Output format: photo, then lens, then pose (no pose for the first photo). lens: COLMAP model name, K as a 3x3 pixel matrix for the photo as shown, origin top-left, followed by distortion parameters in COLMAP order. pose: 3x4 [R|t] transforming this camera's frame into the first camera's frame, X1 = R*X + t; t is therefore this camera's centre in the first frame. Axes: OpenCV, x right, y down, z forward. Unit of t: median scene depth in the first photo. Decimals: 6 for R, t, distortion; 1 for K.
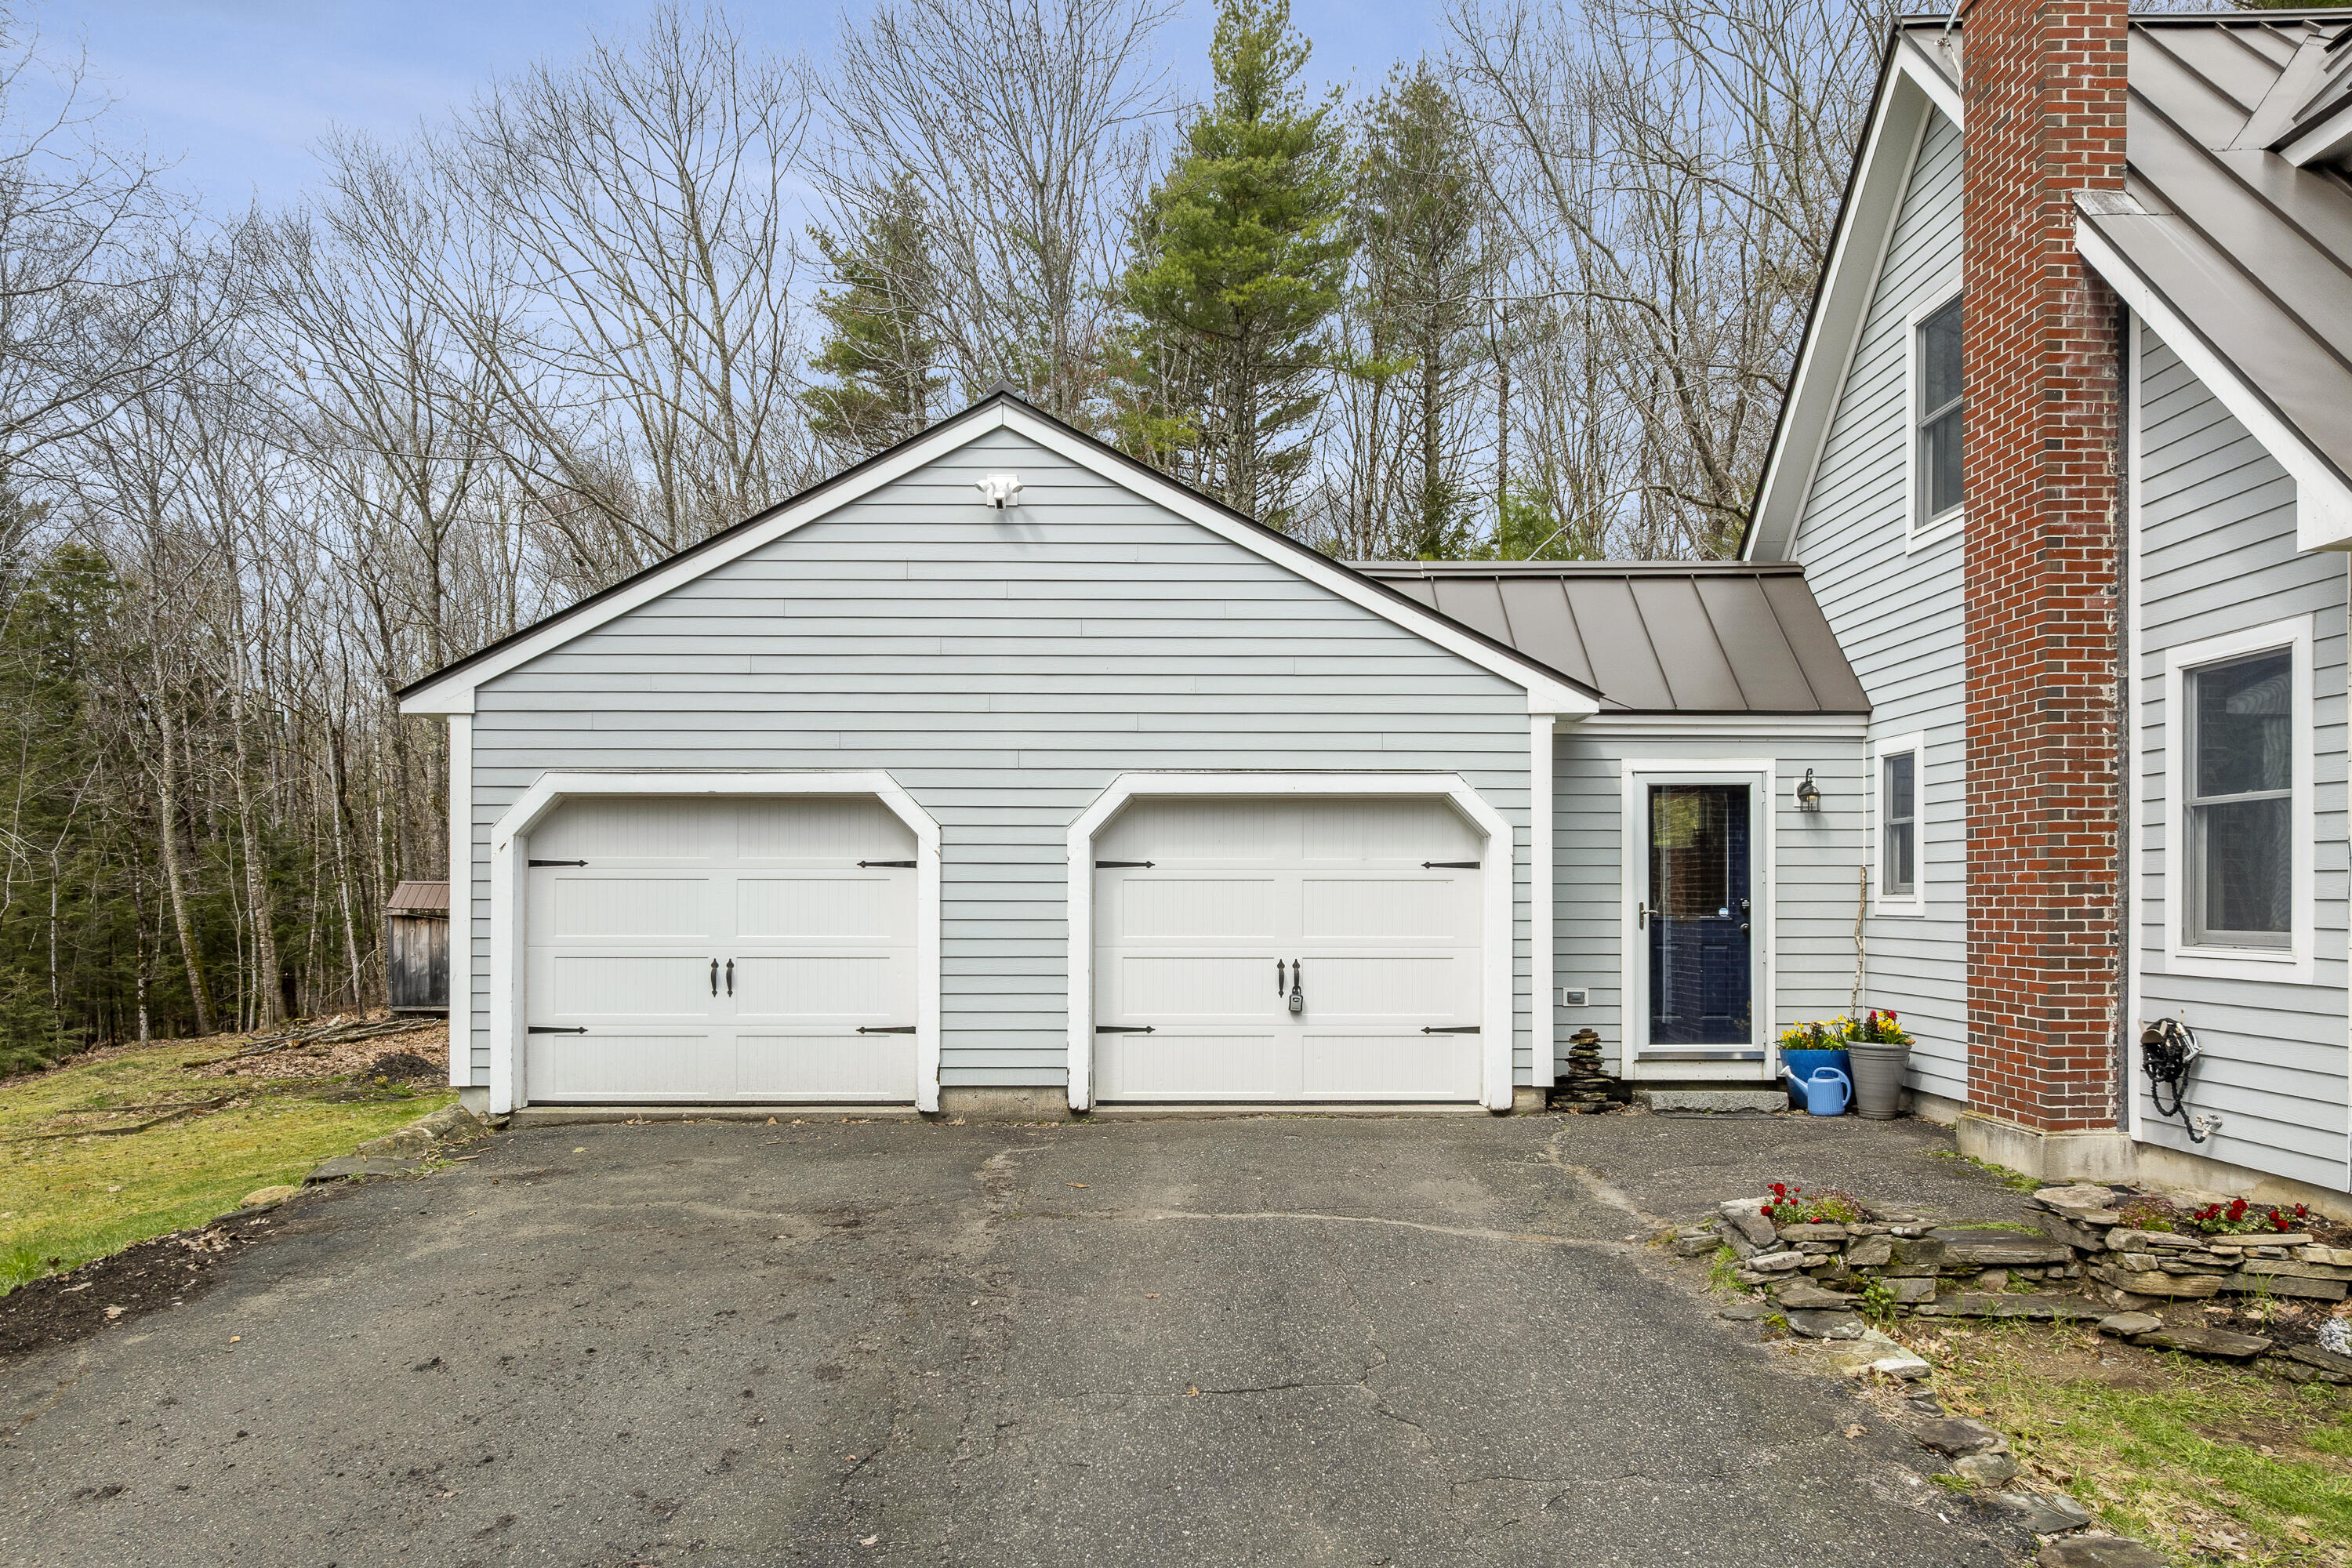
lens RADIAL K [[1635.3, 0, 1179.4], [0, 1635.3, 894.7], [0, 0, 1]] dist [-0.001287, -0.002577]
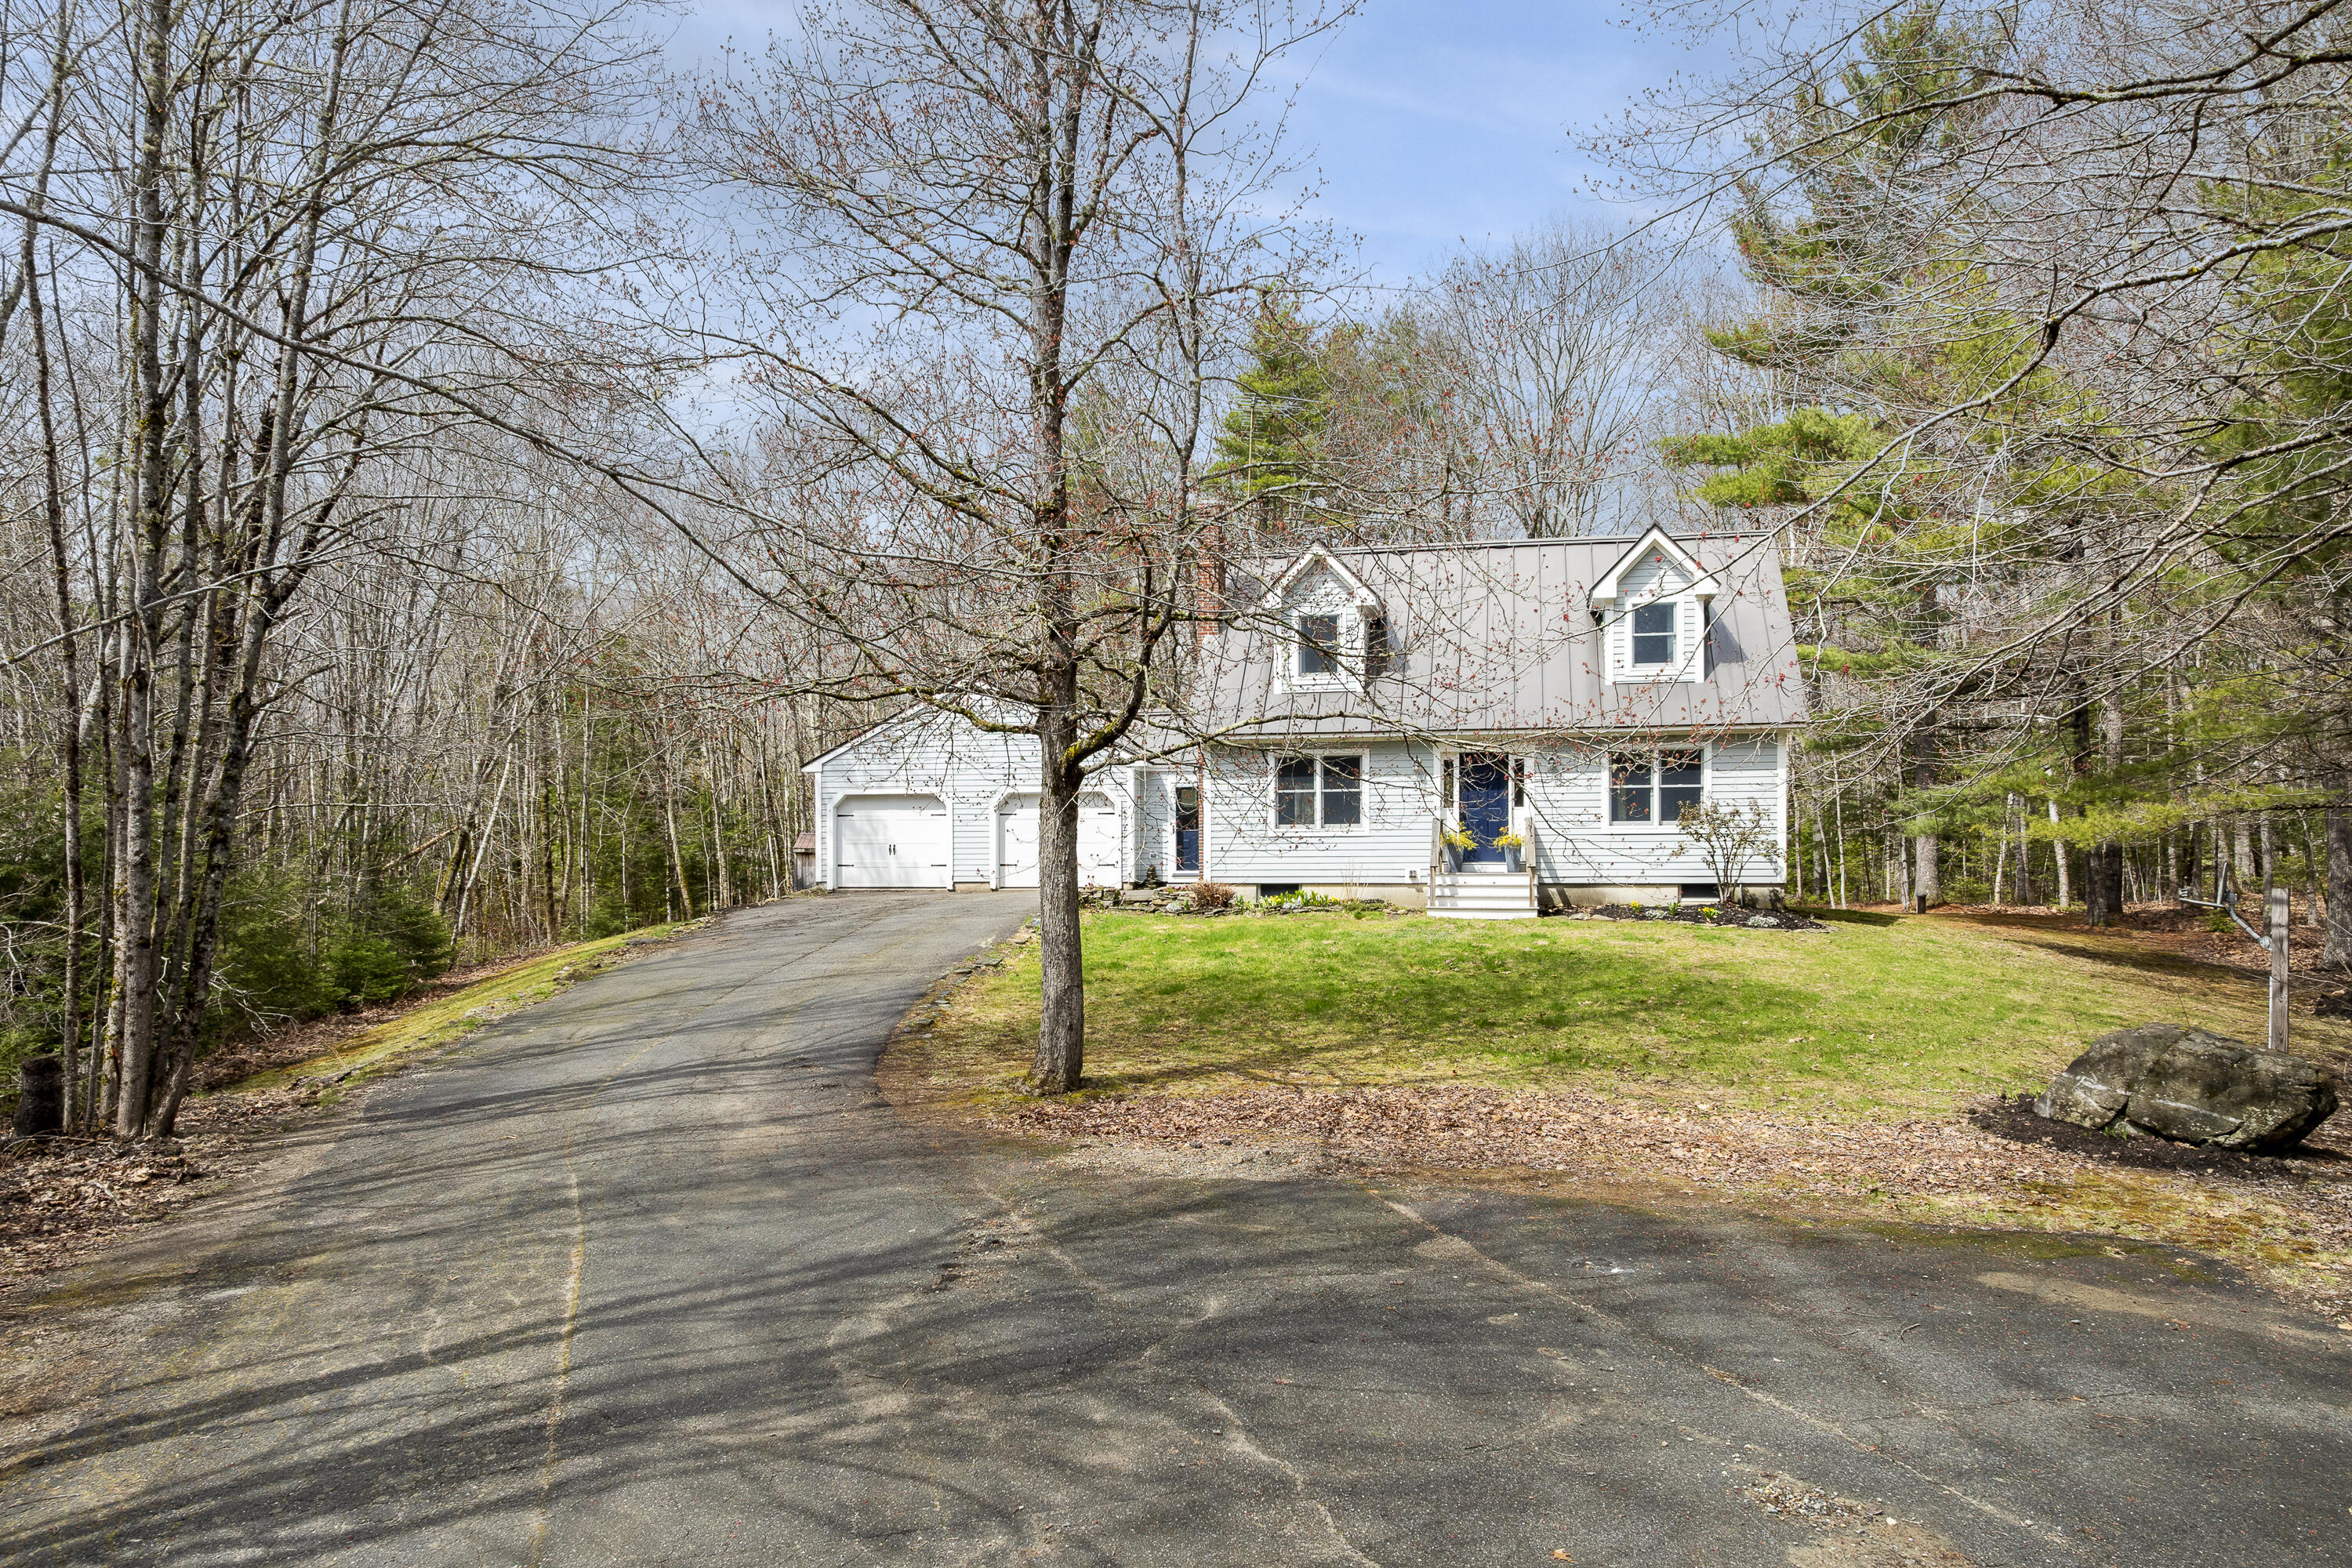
lens RADIAL K [[1635.3, 0, 1179.4], [0, 1635.3, 894.7], [0, 0, 1]] dist [-0.001287, -0.002577]
pose [[0.976883, -0.001036, -0.213770, 1.262863], [0.006425, 0.999679, 0.024516, 0.081003], [0.213676, -0.025323, 0.976576, -2.678858]]
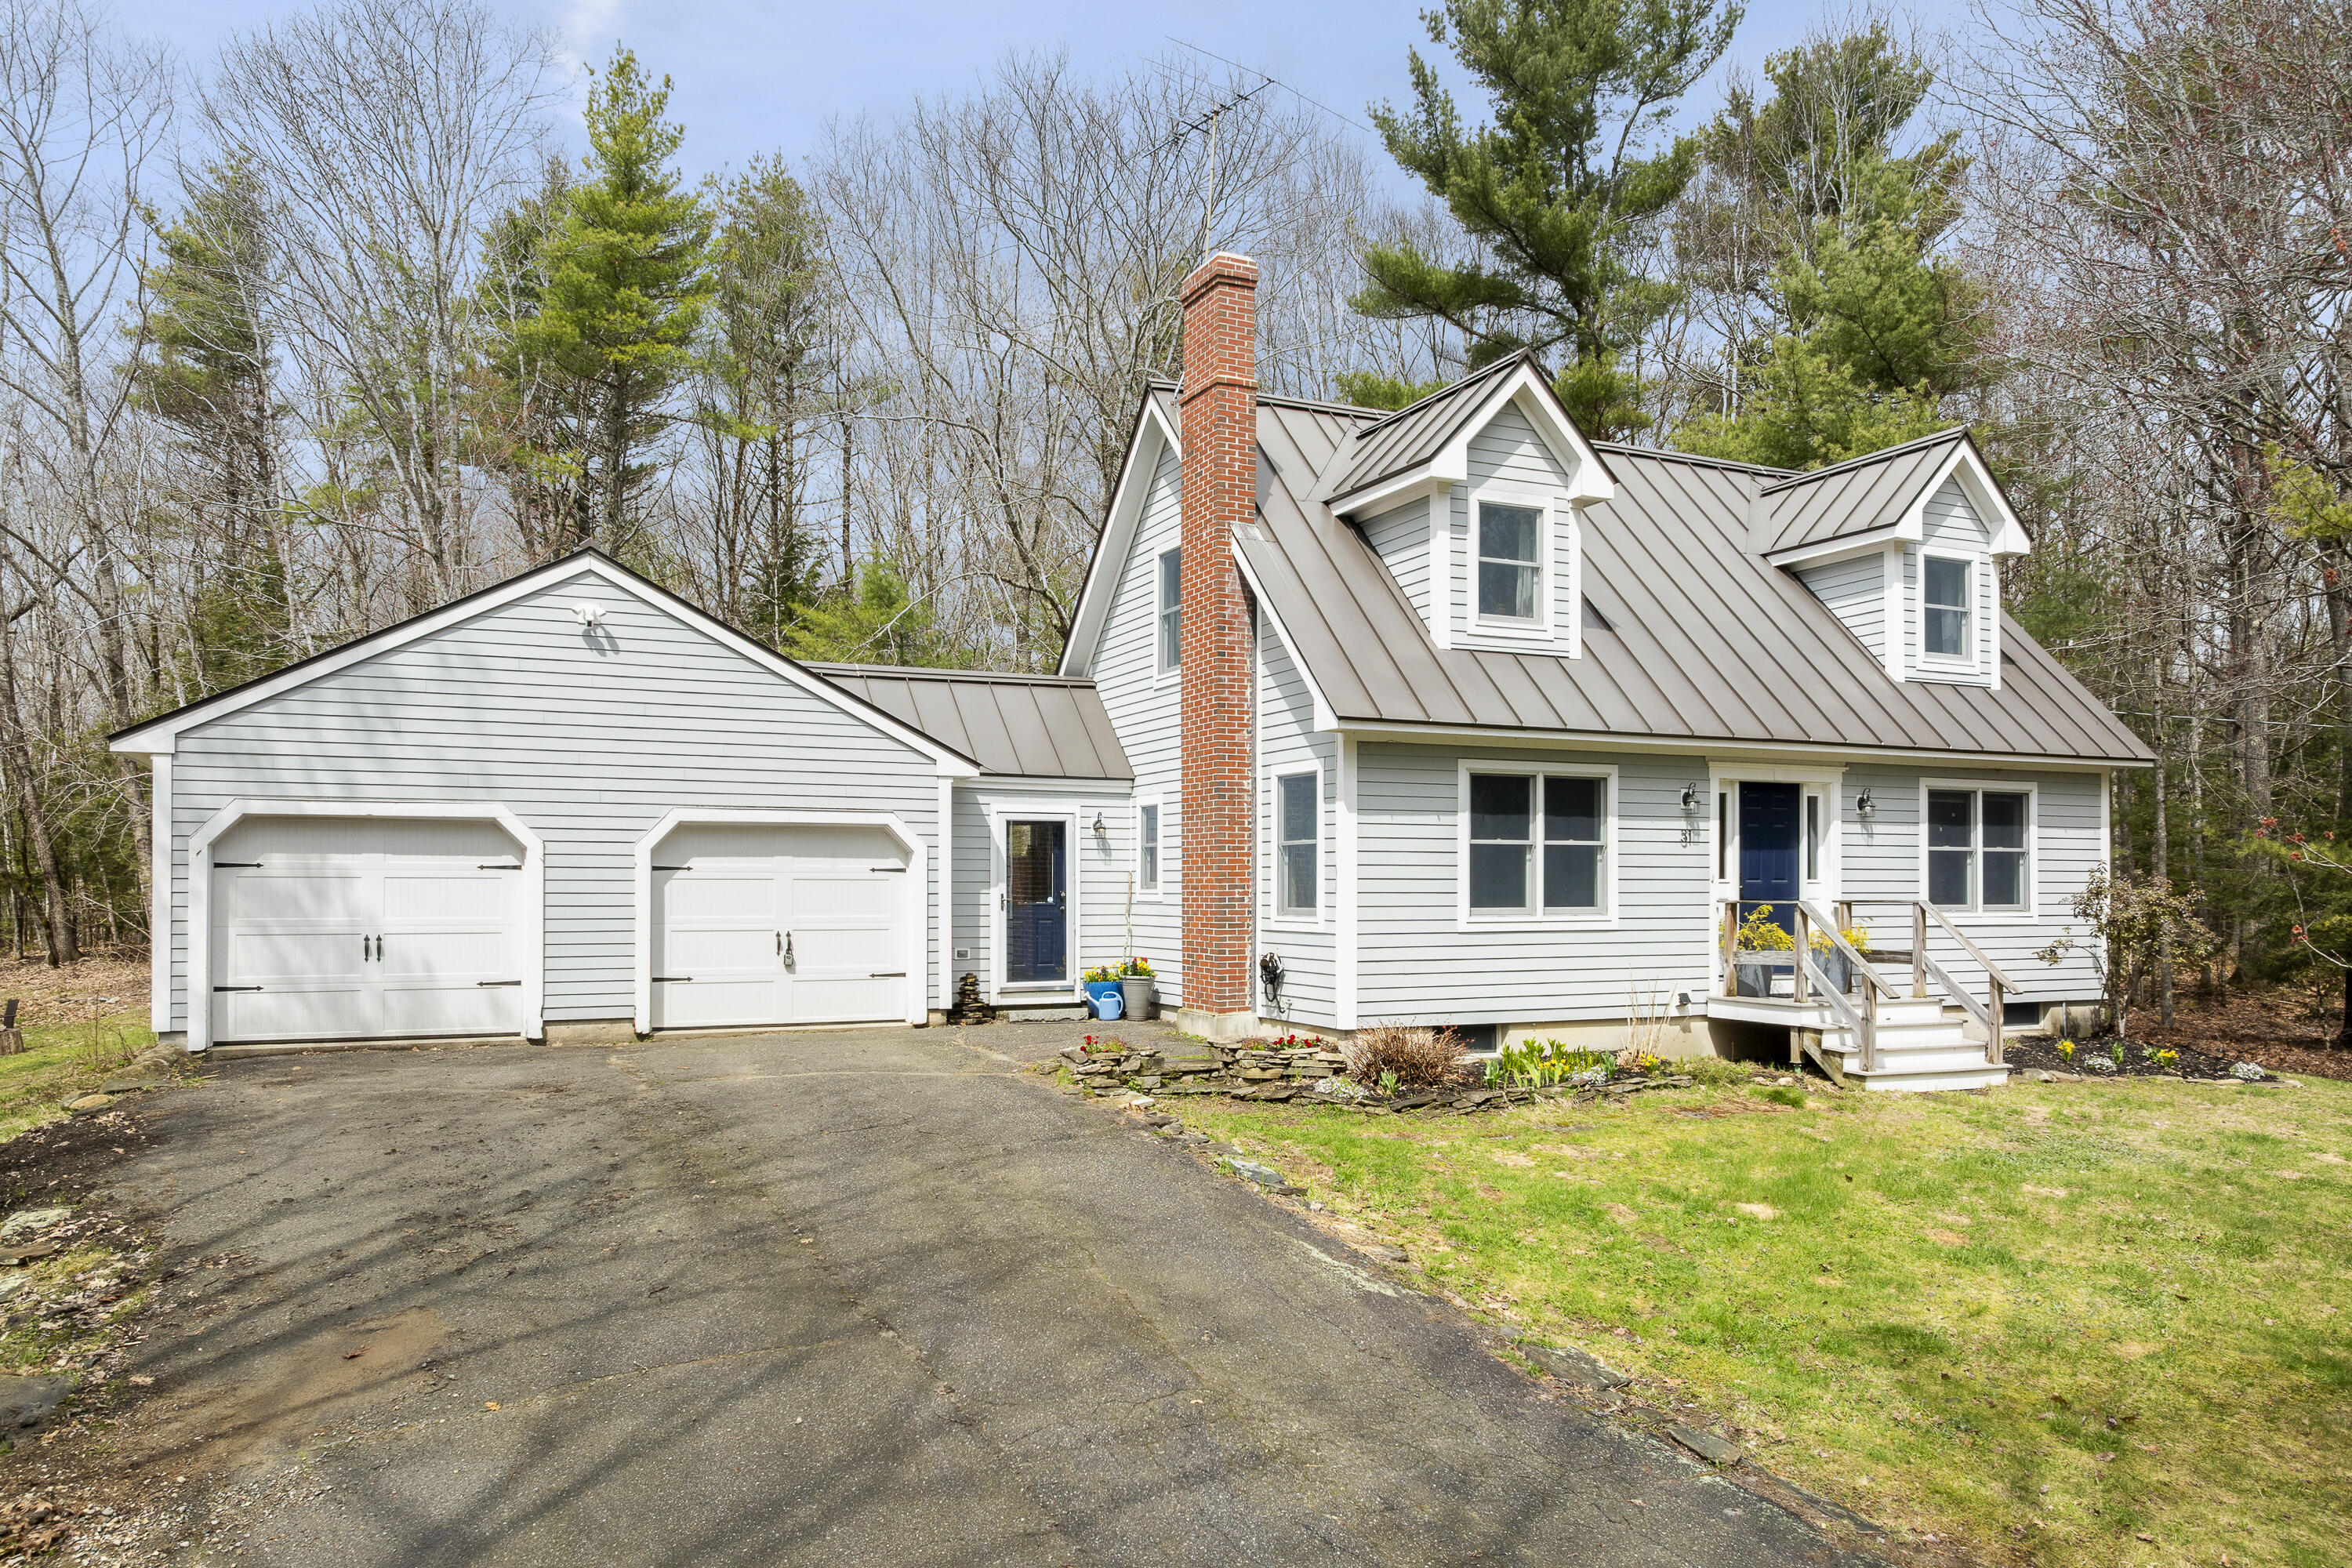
lens RADIAL K [[1635.3, 0, 1179.4], [0, 1635.3, 894.7], [0, 0, 1]] dist [-0.001287, -0.002577]
pose [[0.912080, -0.001330, 0.410010, -0.282174], [-0.001215, 0.999982, 0.005948, -0.005456], [-0.410010, -0.005923, 0.912062, -0.695906]]
